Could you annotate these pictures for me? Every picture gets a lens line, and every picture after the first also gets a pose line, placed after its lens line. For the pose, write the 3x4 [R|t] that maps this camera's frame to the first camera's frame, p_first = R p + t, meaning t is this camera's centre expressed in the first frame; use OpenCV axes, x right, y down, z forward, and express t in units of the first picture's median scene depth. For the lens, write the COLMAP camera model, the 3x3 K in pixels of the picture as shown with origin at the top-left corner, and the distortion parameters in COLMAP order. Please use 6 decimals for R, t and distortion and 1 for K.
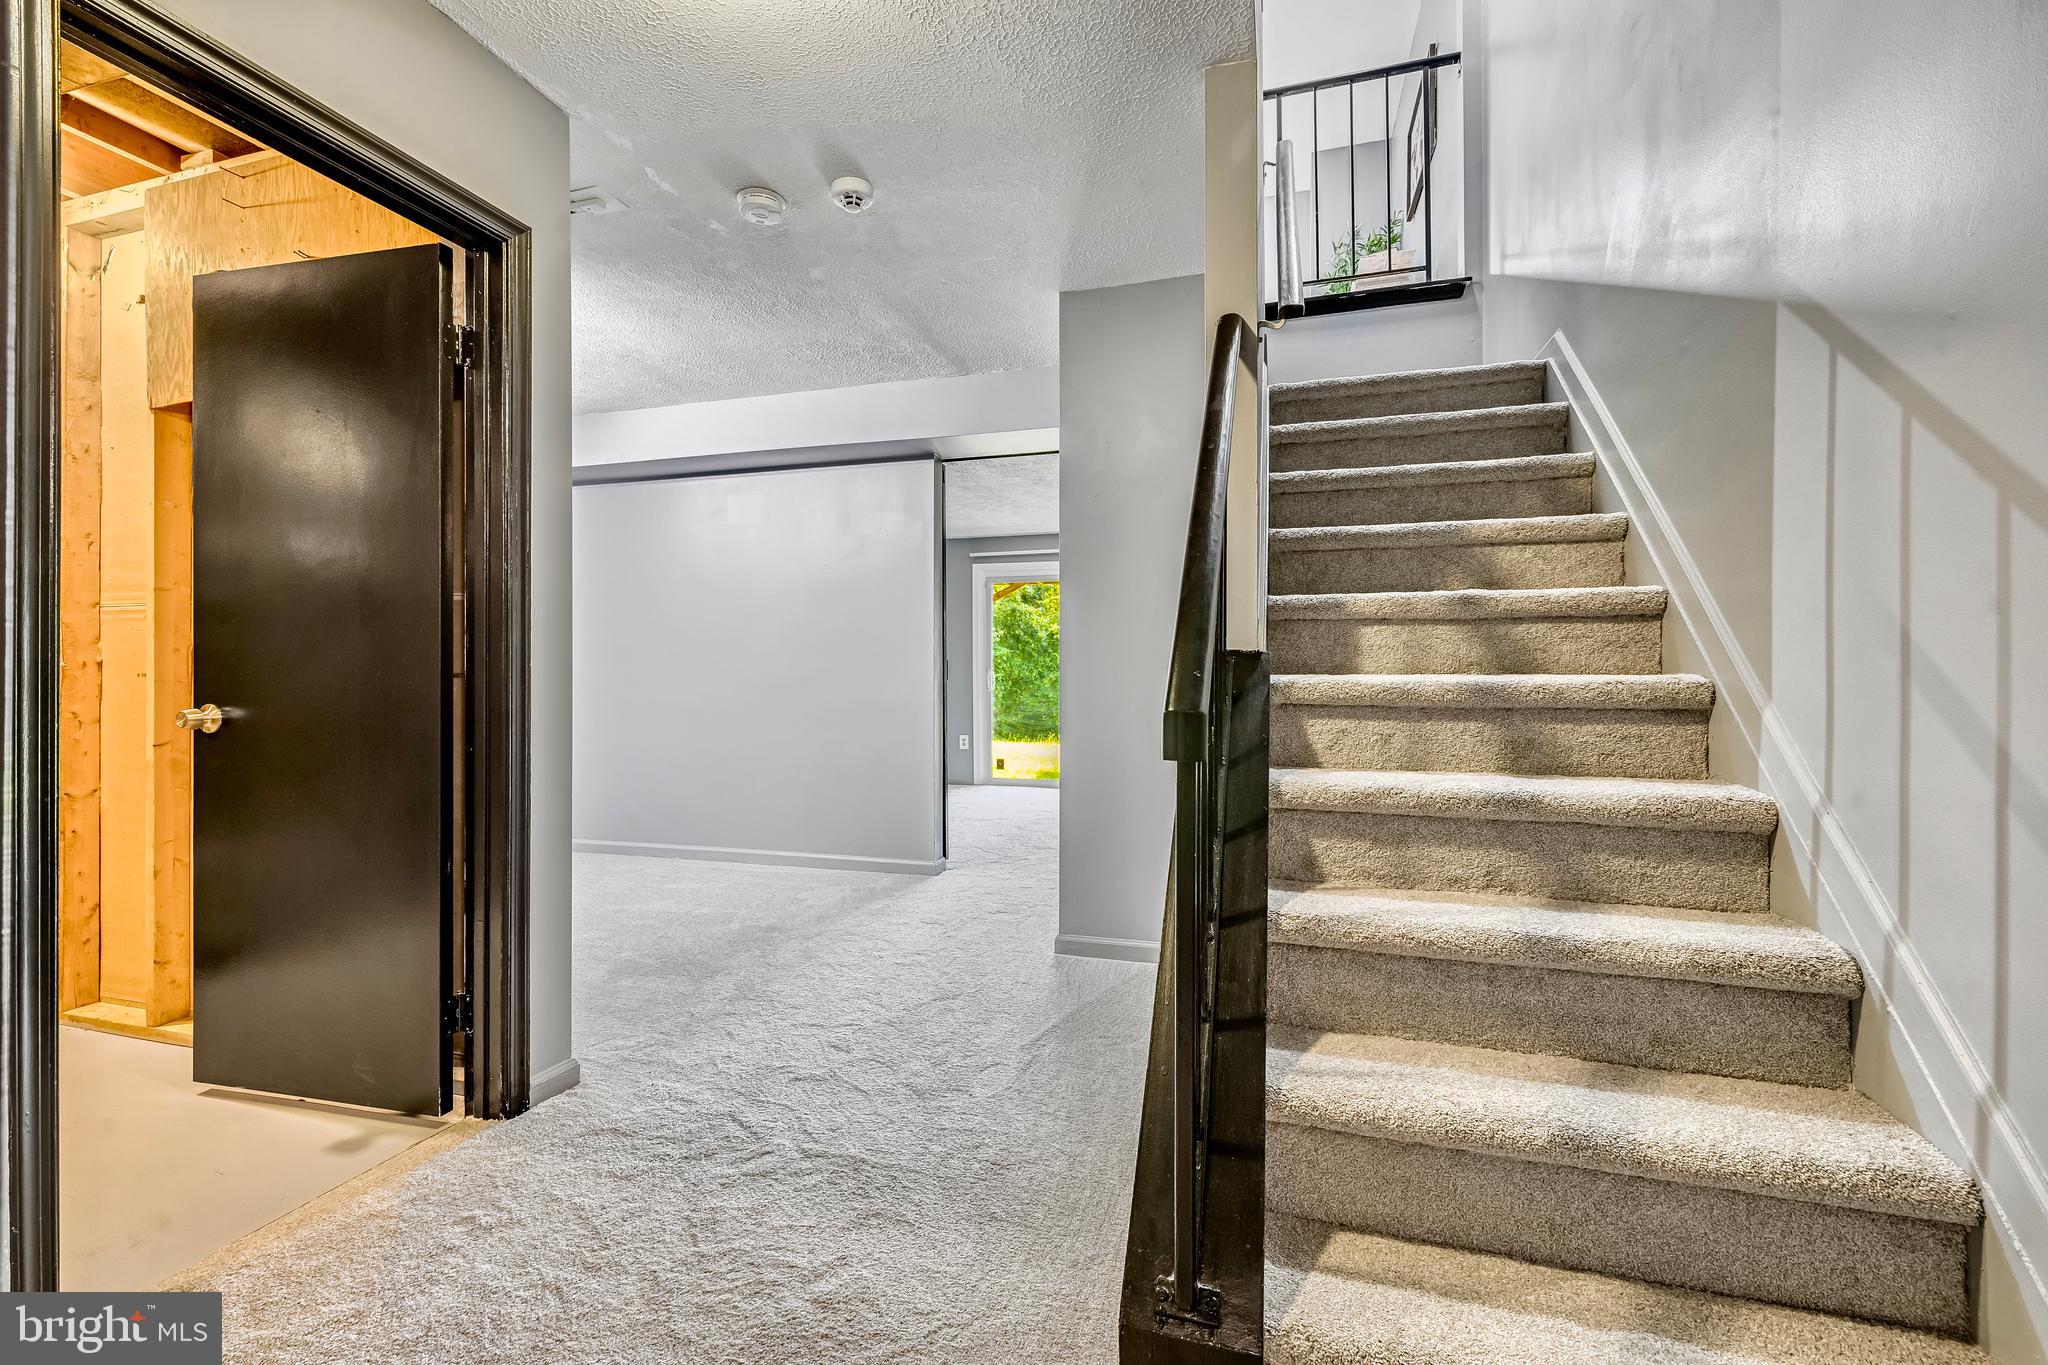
lens RADIAL K [[869.2, 0, 1017.9], [0, 869.2, 669.1], [0, 0, 1]] dist [0.001044, 0.000342]
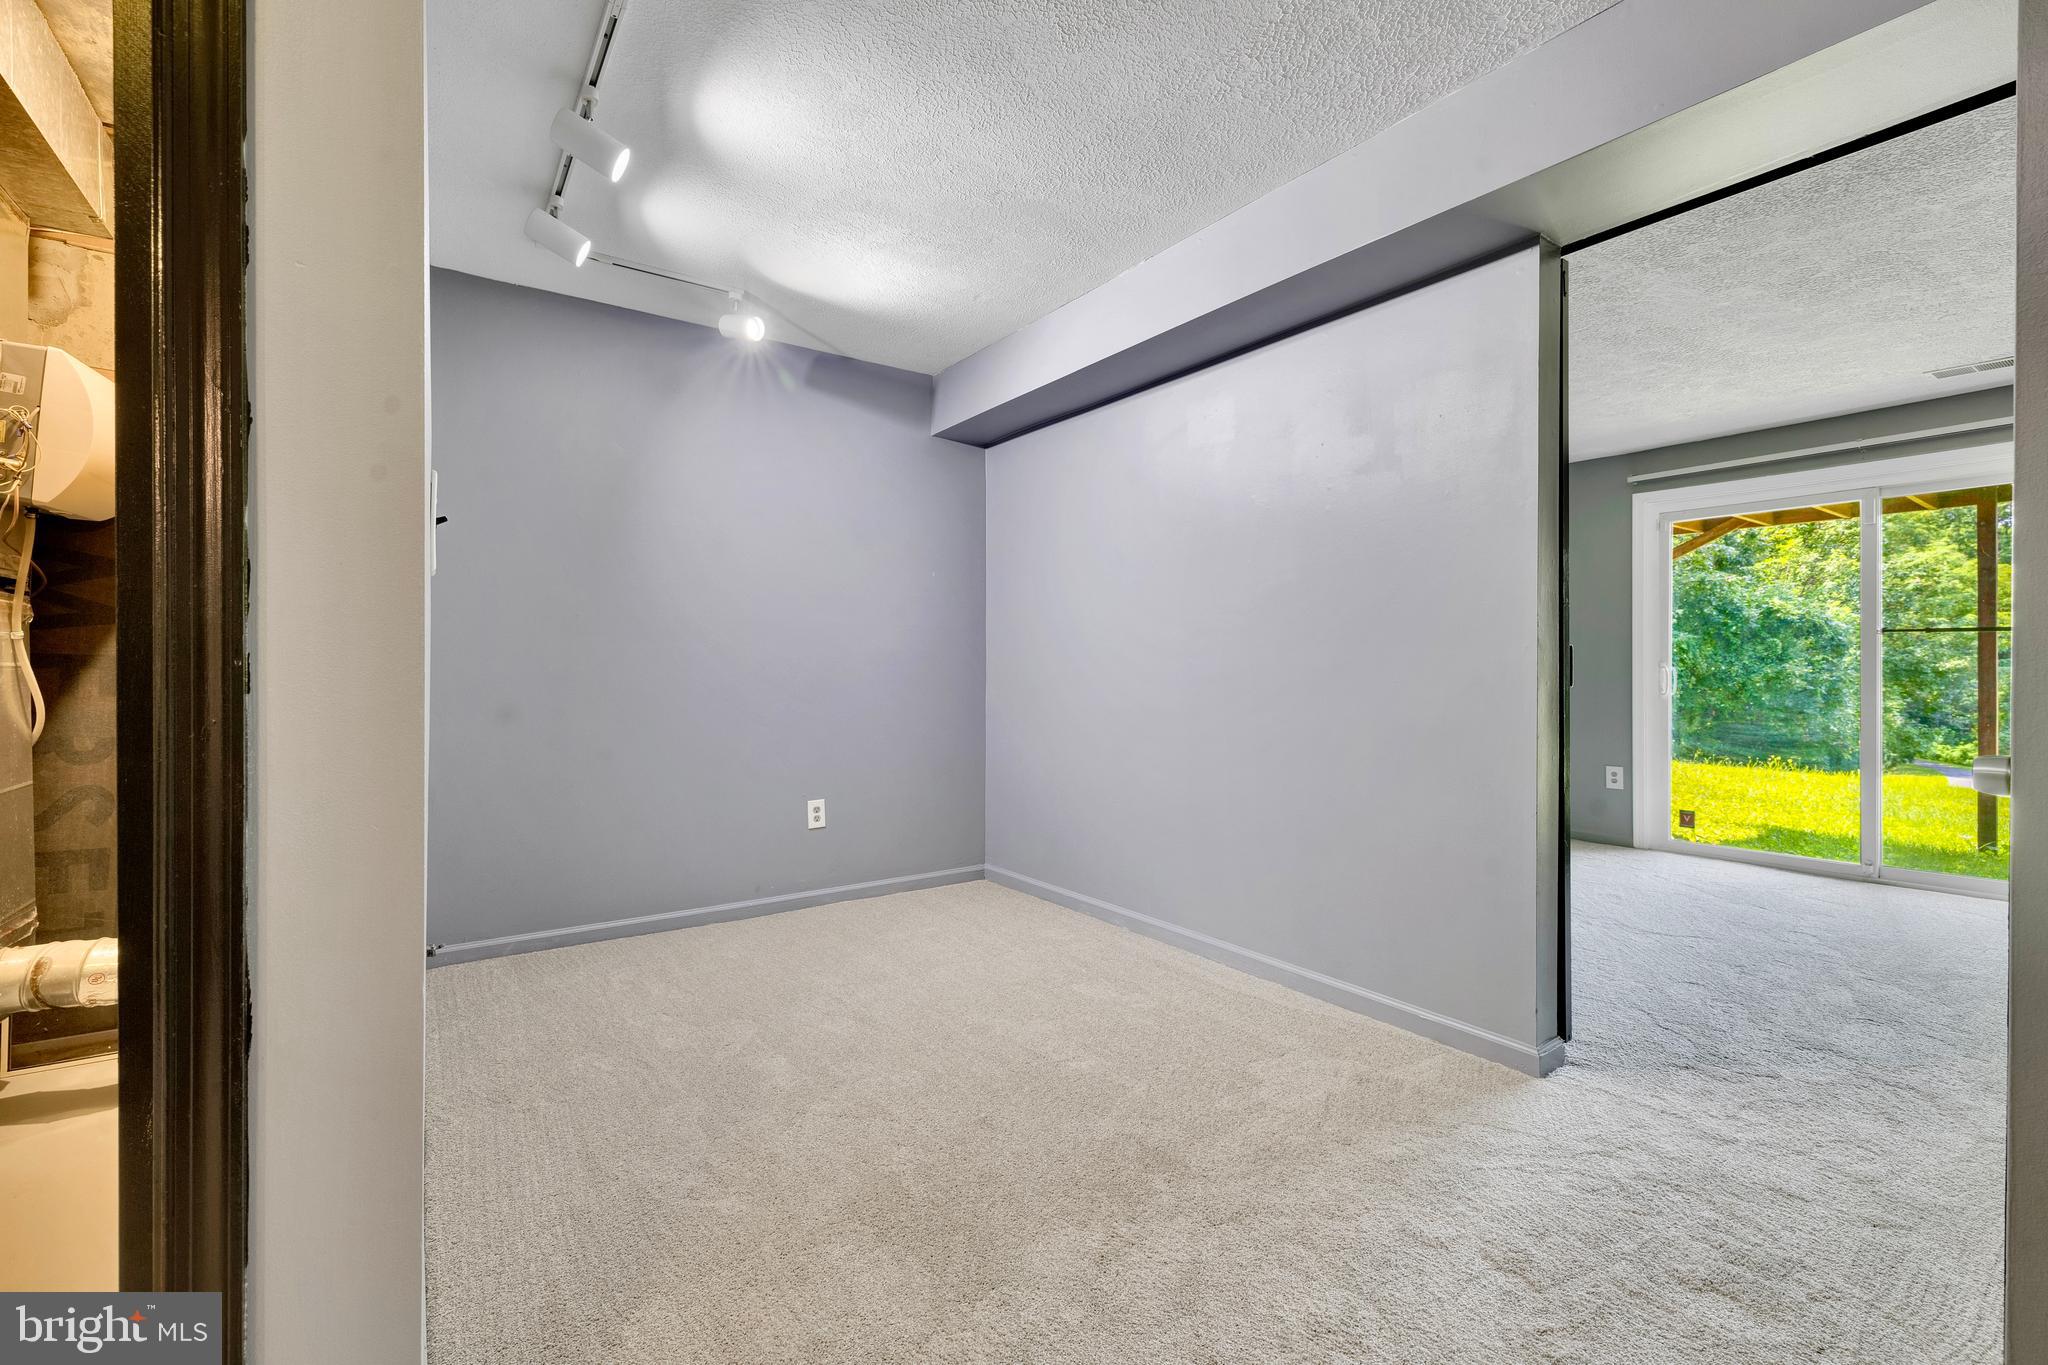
lens RADIAL K [[869.2, 0, 1017.9], [0, 869.2, 669.1], [0, 0, 1]] dist [0.001044, 0.000342]
pose [[0.785757, 0.004496, -0.618519, -0.012226], [0.000973, 0.999963, 0.008505, -0.000845], [0.618535, -0.007285, 0.785724, 0.234673]]
